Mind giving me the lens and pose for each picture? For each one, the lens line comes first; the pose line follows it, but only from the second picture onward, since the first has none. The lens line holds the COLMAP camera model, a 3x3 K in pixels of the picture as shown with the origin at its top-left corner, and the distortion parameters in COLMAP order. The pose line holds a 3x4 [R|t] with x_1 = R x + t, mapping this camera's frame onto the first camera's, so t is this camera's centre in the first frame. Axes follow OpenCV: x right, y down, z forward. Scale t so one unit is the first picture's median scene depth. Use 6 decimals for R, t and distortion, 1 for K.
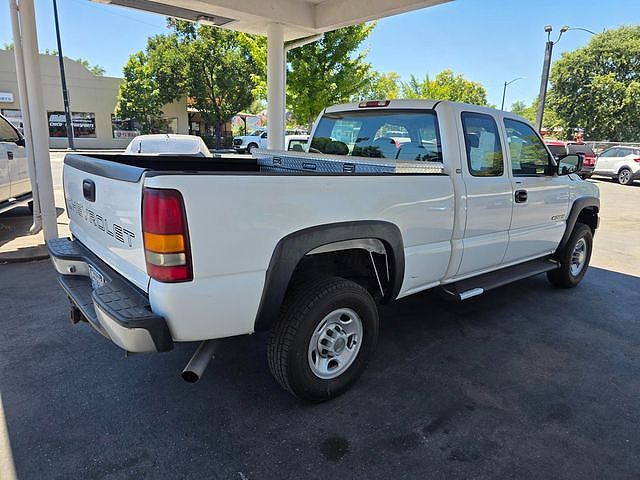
lens RADIAL K [[464.4, 0, 361.9], [0, 464.4, 241.1], [0, 0, 1]] dist [0.052311, -0.046710]
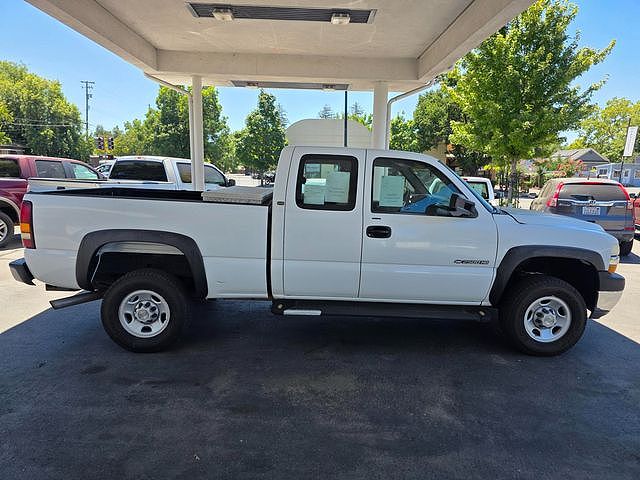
lens RADIAL K [[478.2, 0, 321.4], [0, 478.2, 241.0], [0, 0, 1]] dist [0.047771, -0.052813]
pose [[0.747761, 0.073910, -0.659841, 1.041506], [-0.136921, 0.989590, -0.044320, -0.013491], [0.649697, 0.123487, 0.750097, 0.151207]]
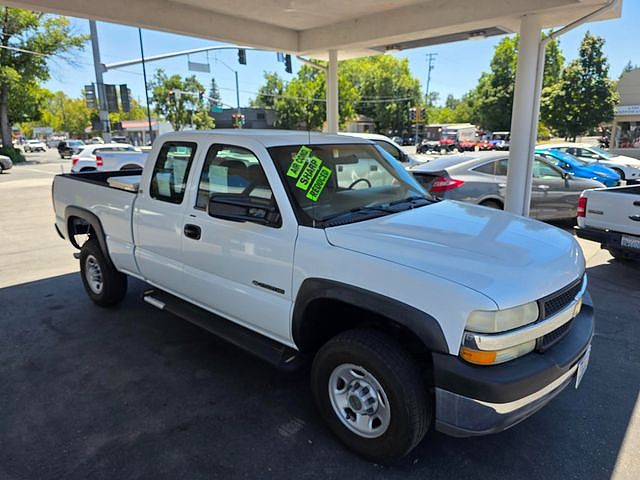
lens RADIAL K [[478.2, 0, 321.4], [0, 478.2, 241.0], [0, 0, 1]] dist [0.047771, -0.052813]
pose [[0.024827, 0.182351, -0.982920, 1.388503], [-0.201130, 0.964029, 0.173766, -0.319055], [0.979250, 0.193381, 0.060610, 1.325298]]
